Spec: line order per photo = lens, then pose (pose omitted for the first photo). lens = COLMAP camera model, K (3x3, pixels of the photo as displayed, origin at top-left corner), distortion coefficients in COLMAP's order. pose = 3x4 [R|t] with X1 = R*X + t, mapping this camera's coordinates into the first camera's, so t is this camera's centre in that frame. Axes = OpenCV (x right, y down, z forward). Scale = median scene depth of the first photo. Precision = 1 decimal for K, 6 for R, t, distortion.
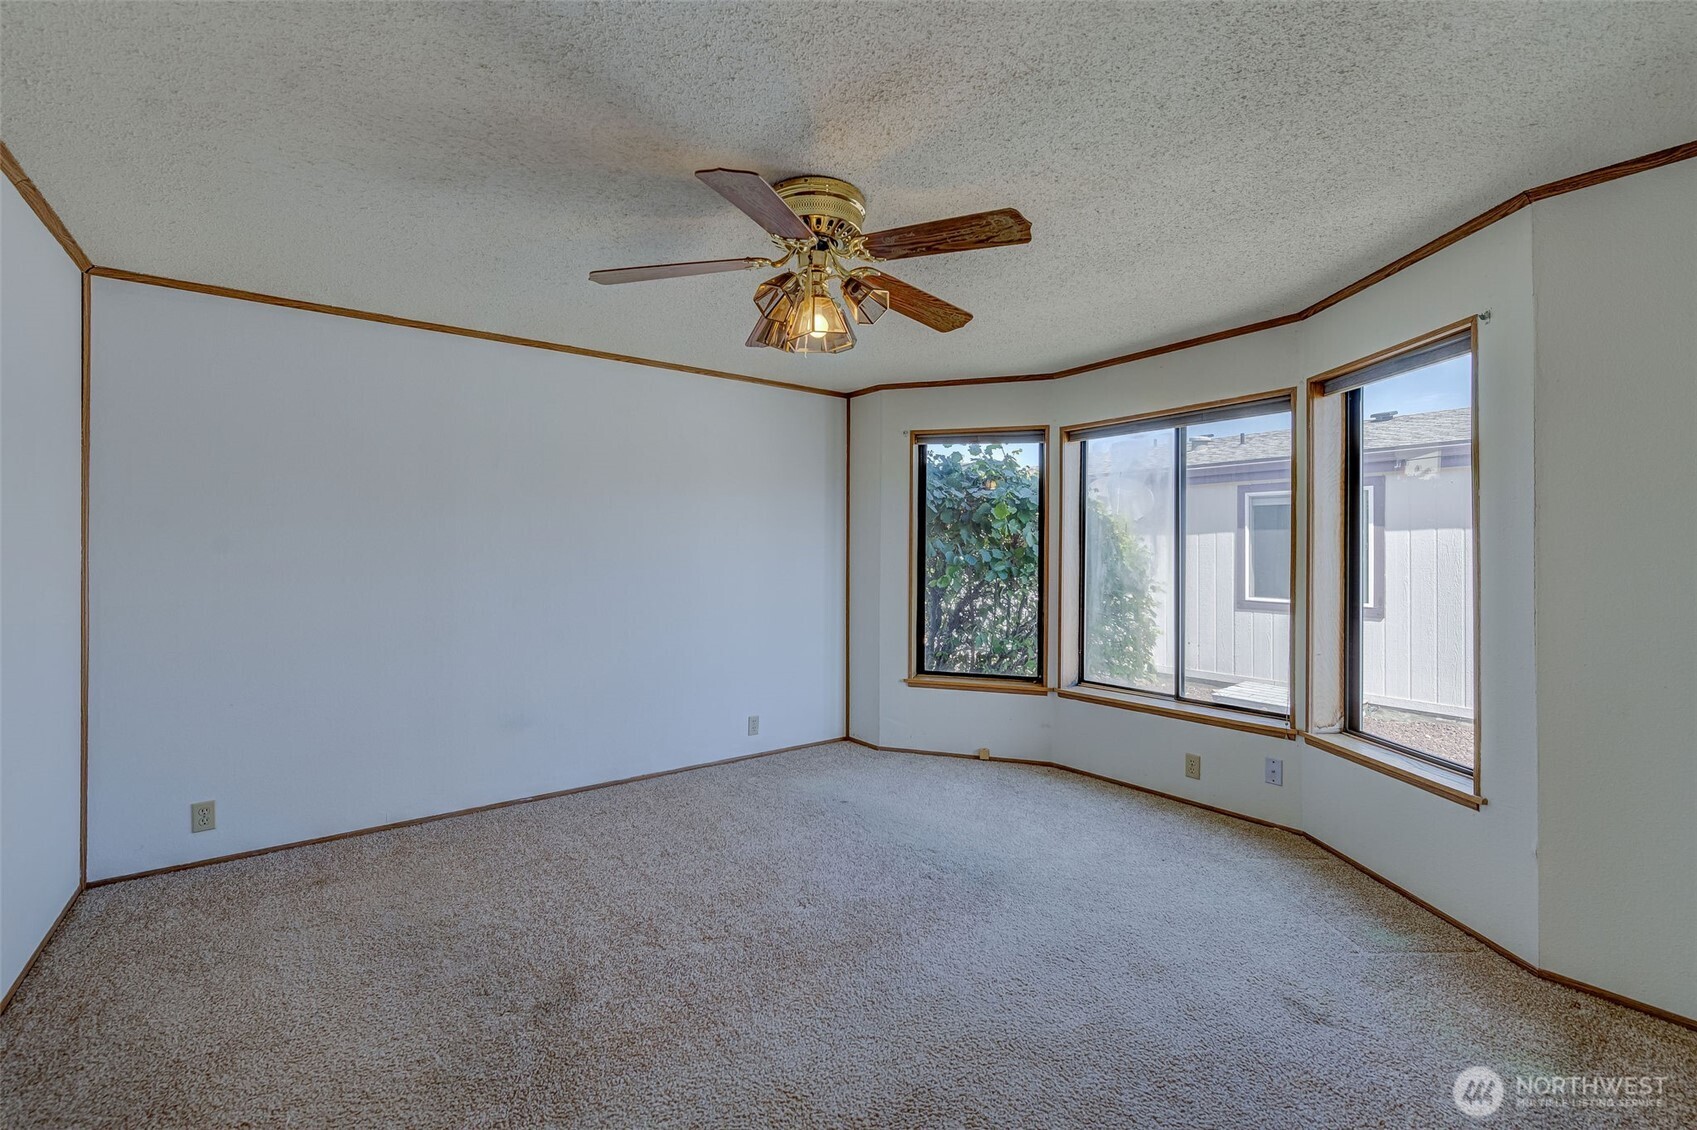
lens RADIAL K [[713.7, 0, 847.7], [0, 713.7, 544.6], [0, 0, 1]] dist [0.000757, -0.000156]
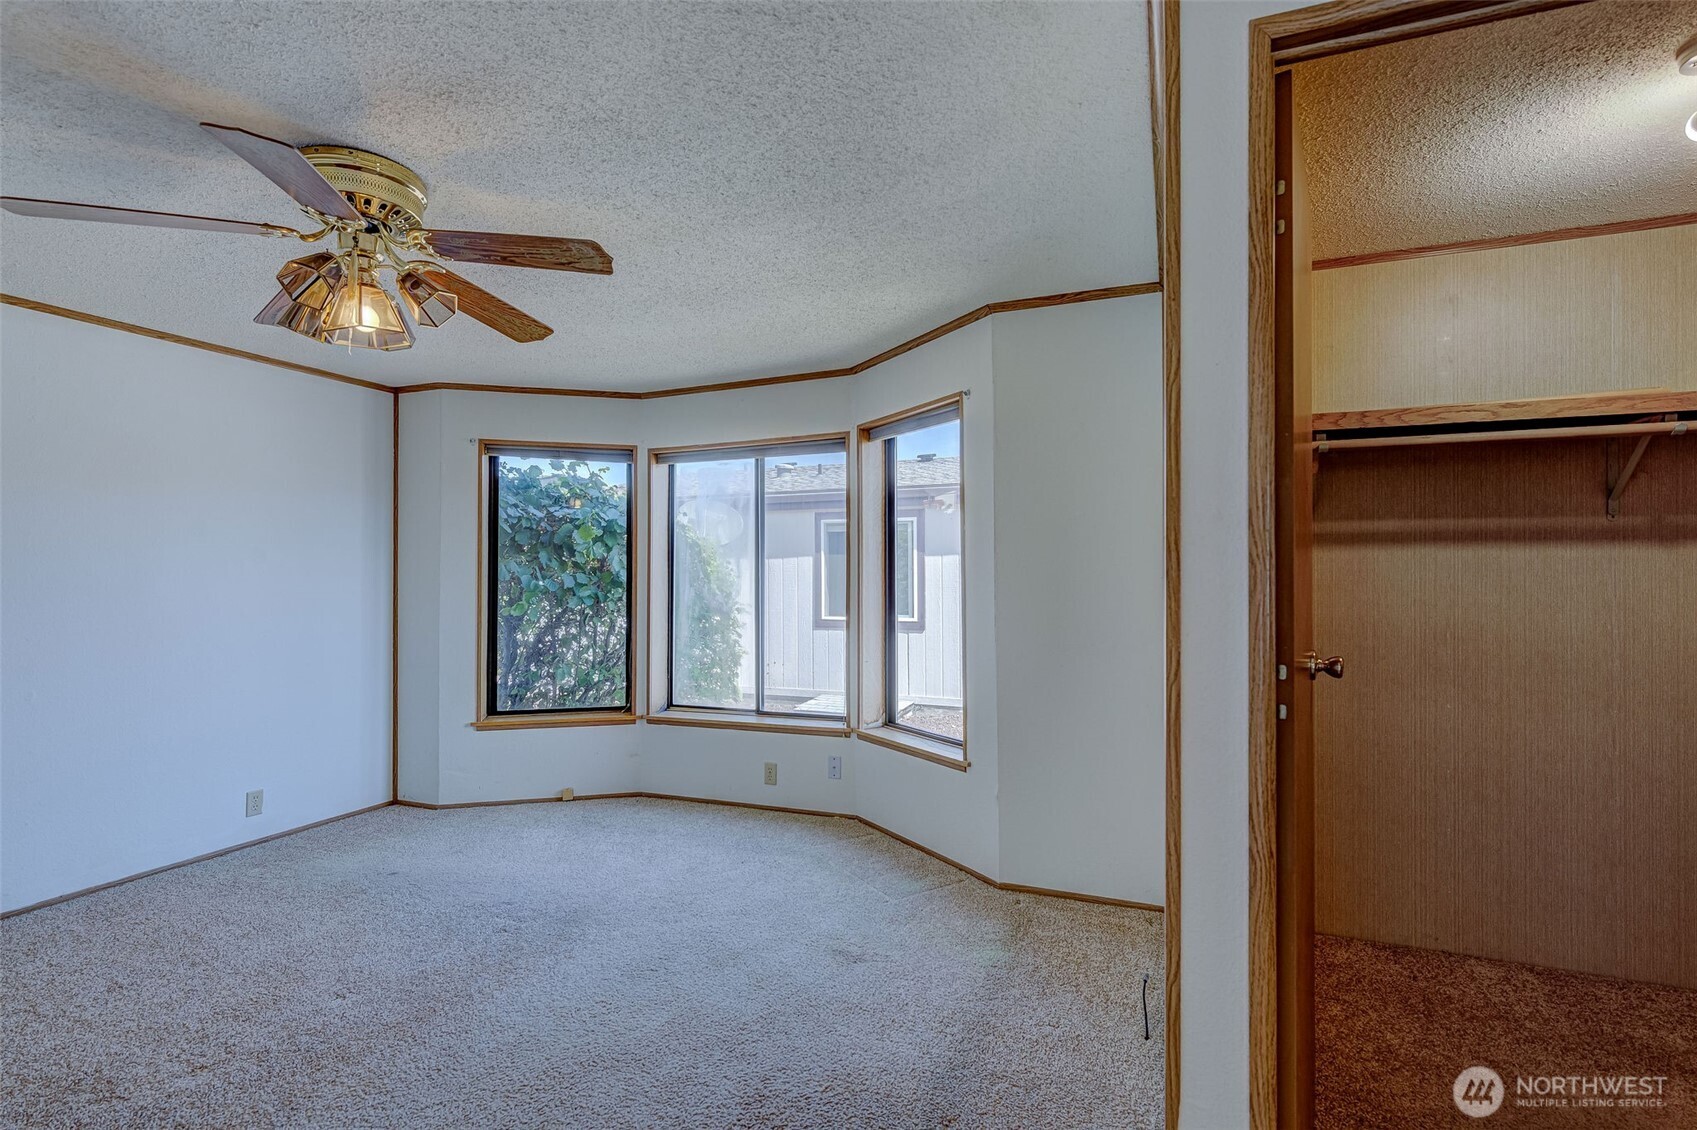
lens RADIAL K [[773.7, 0, 856.2], [0, 773.7, 566.8], [0, 0, 1]] dist [0.001944, -0.000514]
pose [[0.855048, -0.001760, 0.518546, -0.011151], [0.002774, 0.999995, -0.001180, 0.000013], [-0.518542, 0.002447, 0.855049, -0.067487]]
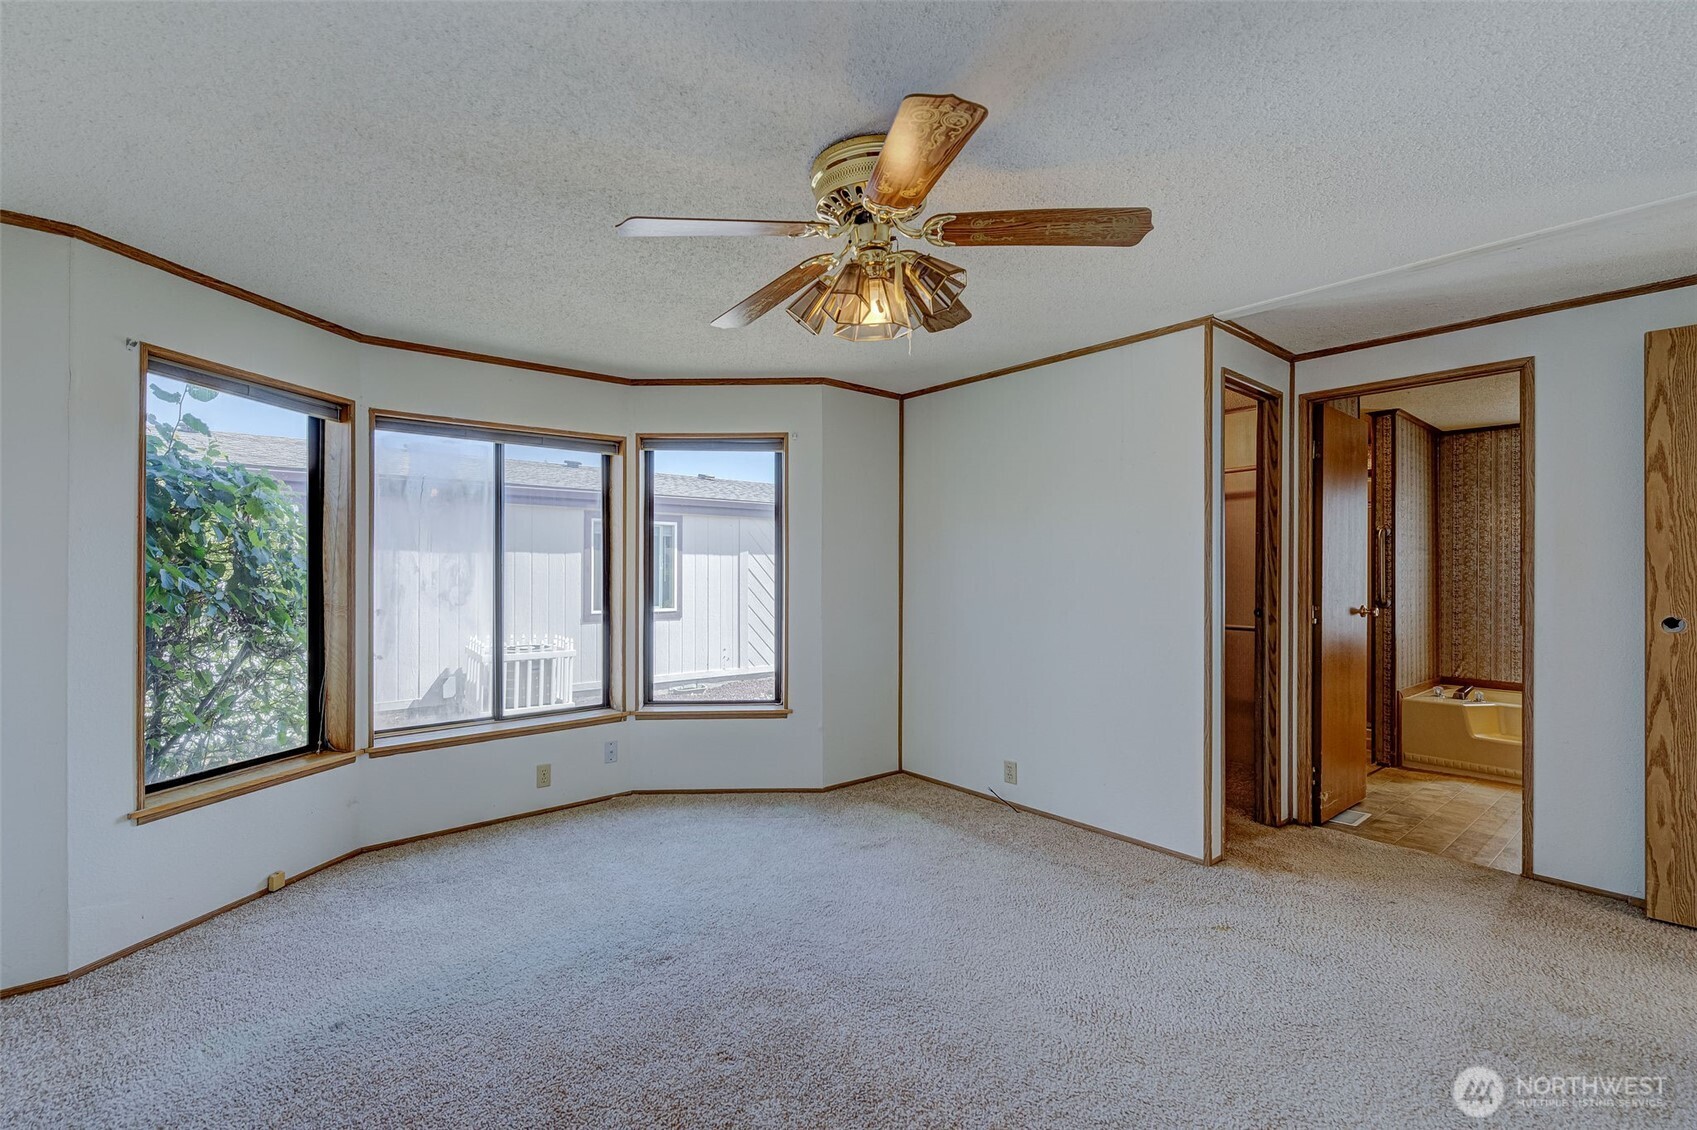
lens RADIAL K [[684.1, 0, 792.9], [0, 684.1, 570.0], [0, 0, 1]] dist [-0.000153, -0.000195]
pose [[0.012545, -0.001347, 0.999920, -0.525432], [-0.010571, 0.999943, 0.001480, 0.004905], [-0.999865, -0.010589, 0.012530, 0.646333]]
